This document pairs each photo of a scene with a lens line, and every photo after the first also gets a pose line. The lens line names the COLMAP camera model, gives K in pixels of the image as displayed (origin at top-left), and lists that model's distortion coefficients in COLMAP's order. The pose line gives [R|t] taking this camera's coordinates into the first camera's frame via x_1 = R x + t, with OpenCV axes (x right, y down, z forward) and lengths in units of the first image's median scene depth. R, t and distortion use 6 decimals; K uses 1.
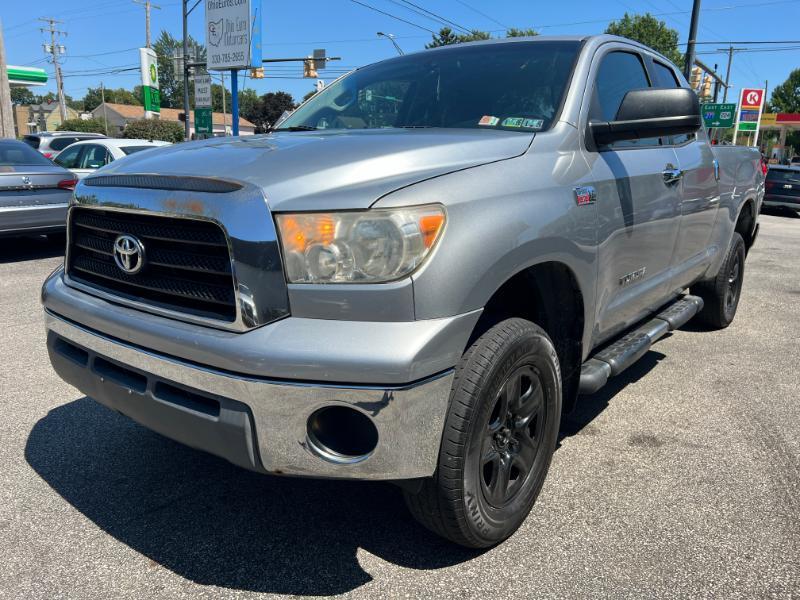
lens RADIAL K [[601.0, 0, 396.3], [0, 601.0, 304.9], [0, 0, 1]] dist [0.047187, -0.055096]
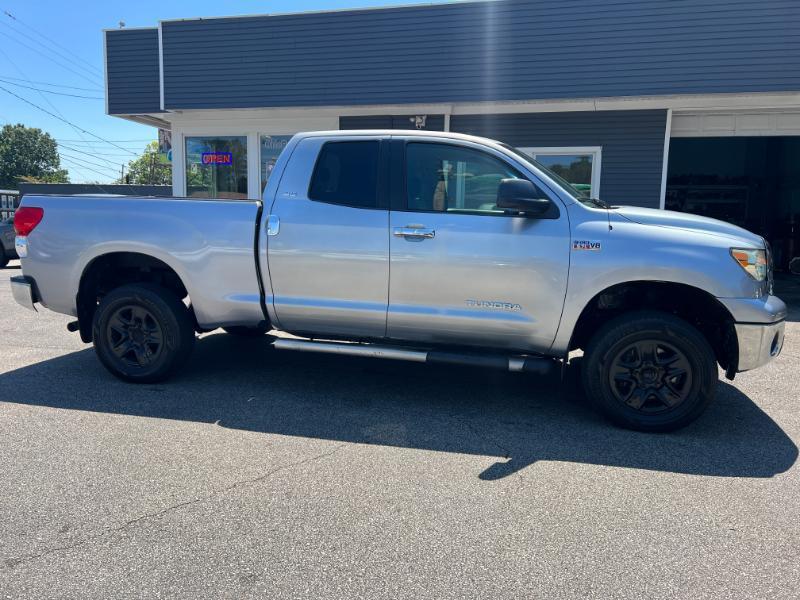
lens RADIAL K [[601.0, 0, 398.1], [0, 601.0, 298.9], [0, 0, 1]] dist [0.047187, -0.055096]
pose [[-0.425794, -0.153647, 0.891679, -0.413126], [0.188049, 0.948932, 0.253309, -0.170139], [-0.885063, 0.275537, -0.375157, 0.656307]]
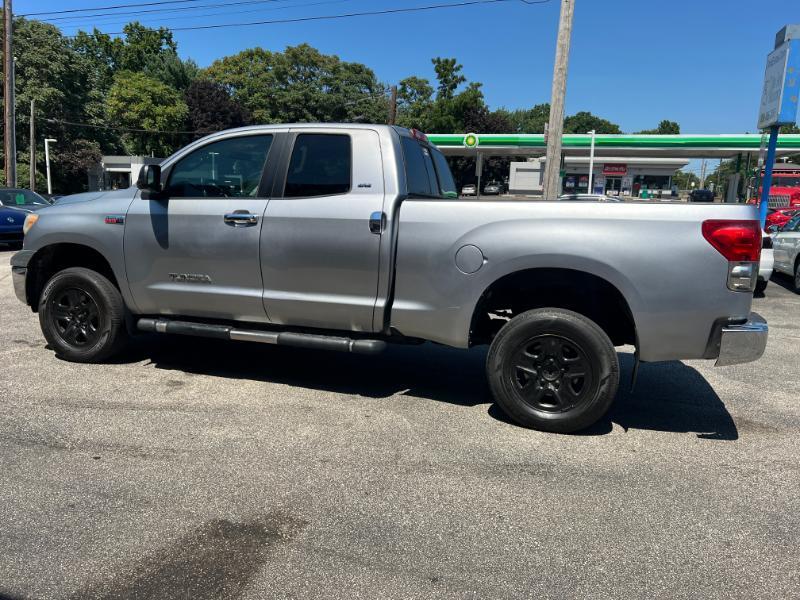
lens RADIAL K [[601.0, 0, 396.4], [0, 601.0, 295.8], [0, 0, 1]] dist [0.047187, -0.055096]
pose [[0.350081, 0.141203, -0.926016, 0.638420], [-0.248852, 0.967069, 0.053384, -0.068276], [0.903059, 0.211752, 0.373691, 0.281010]]
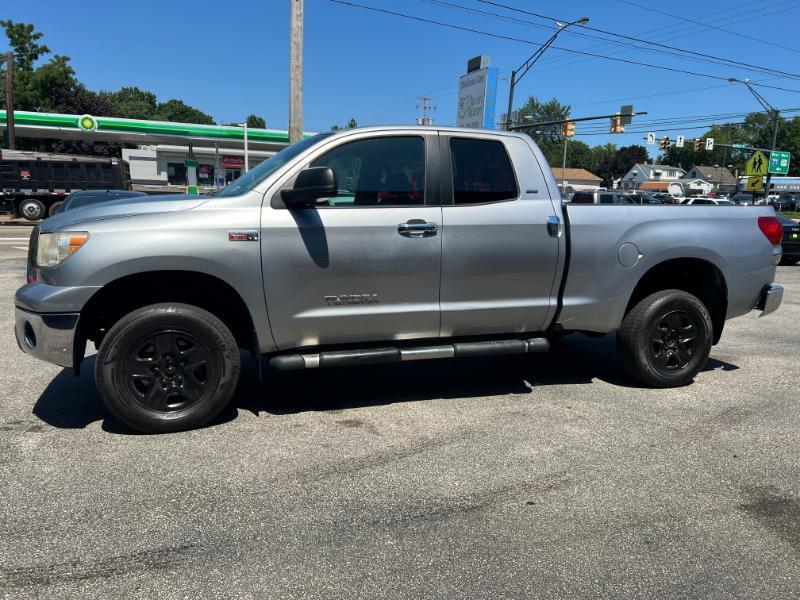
lens RADIAL K [[601.0, 0, 397.0], [0, 601.0, 297.0], [0, 0, 1]] dist [0.047187, -0.055096]
pose [[0.844488, 0.087091, -0.528446, 0.371059], [-0.137528, 0.988868, -0.056806, 0.003895], [0.517616, 0.120648, 0.847064, -0.031343]]
